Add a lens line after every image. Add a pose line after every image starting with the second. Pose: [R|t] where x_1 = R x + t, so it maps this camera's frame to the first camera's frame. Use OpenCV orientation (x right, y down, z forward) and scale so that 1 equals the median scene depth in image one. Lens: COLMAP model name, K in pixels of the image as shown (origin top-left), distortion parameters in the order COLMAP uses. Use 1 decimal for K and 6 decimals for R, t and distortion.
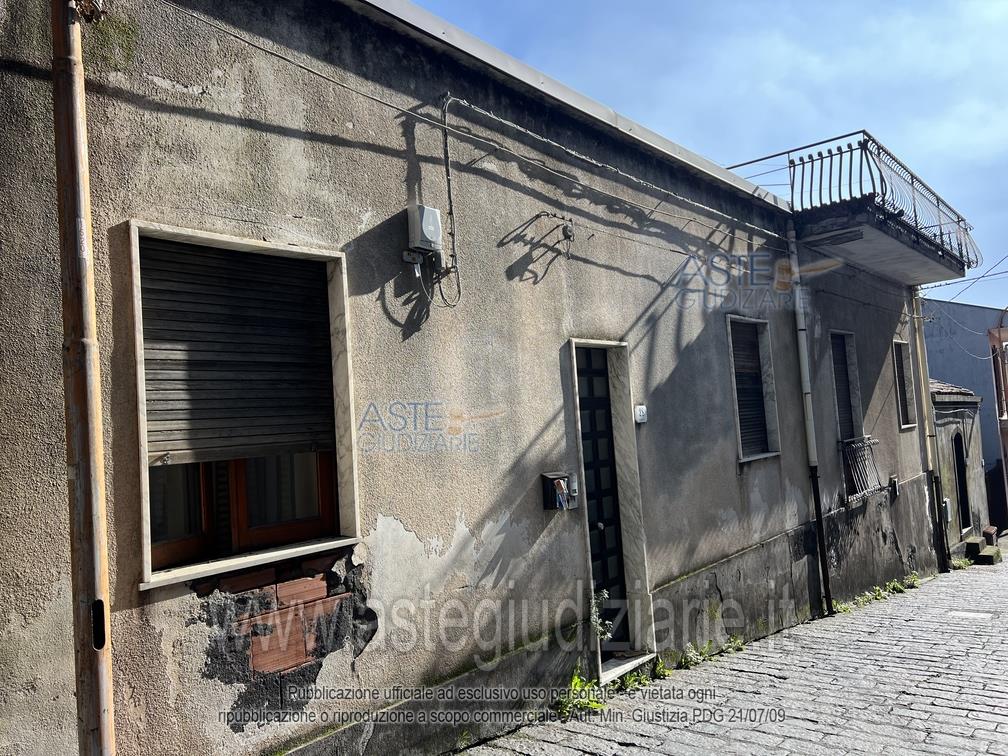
lens RADIAL K [[759.0, 0, 503.7], [0, 759.0, 377.0], [0, 0, 1]] dist [0.045216, -0.036153]
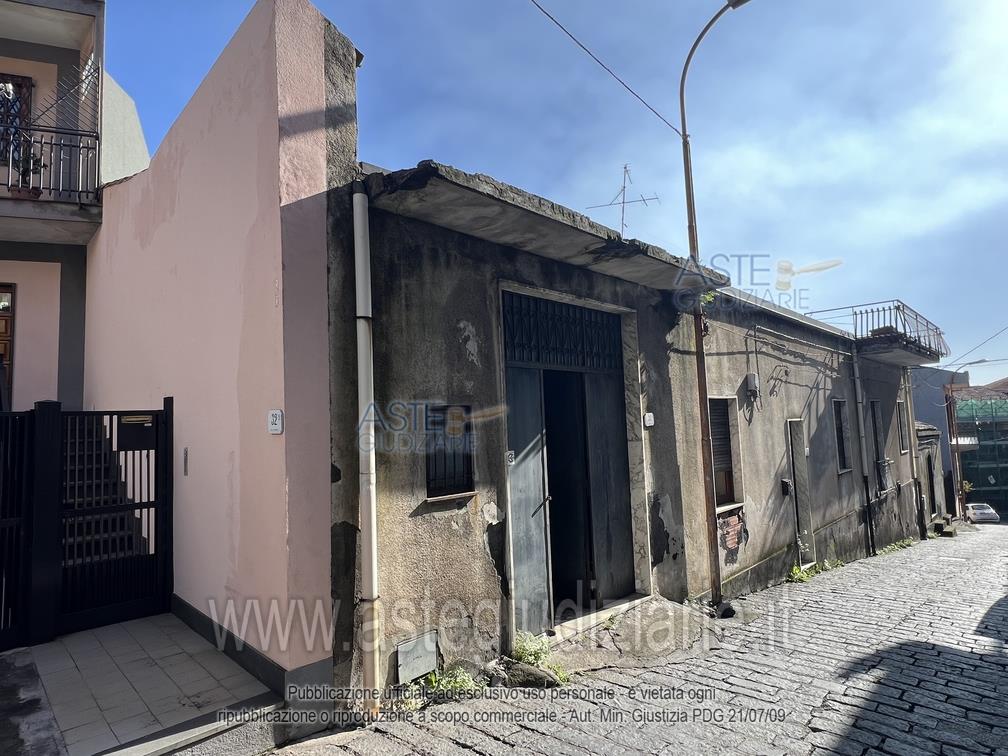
lens RADIAL K [[549.4, 0, 501.6], [0, 549.4, 383.2], [0, 0, 1]] dist [-0.016491, 0.003075]
pose [[0.994878, 0.023164, -0.098393, -0.375775], [-0.024972, 0.999541, -0.017180, -0.068342], [0.097950, 0.019549, 0.994999, -0.442632]]
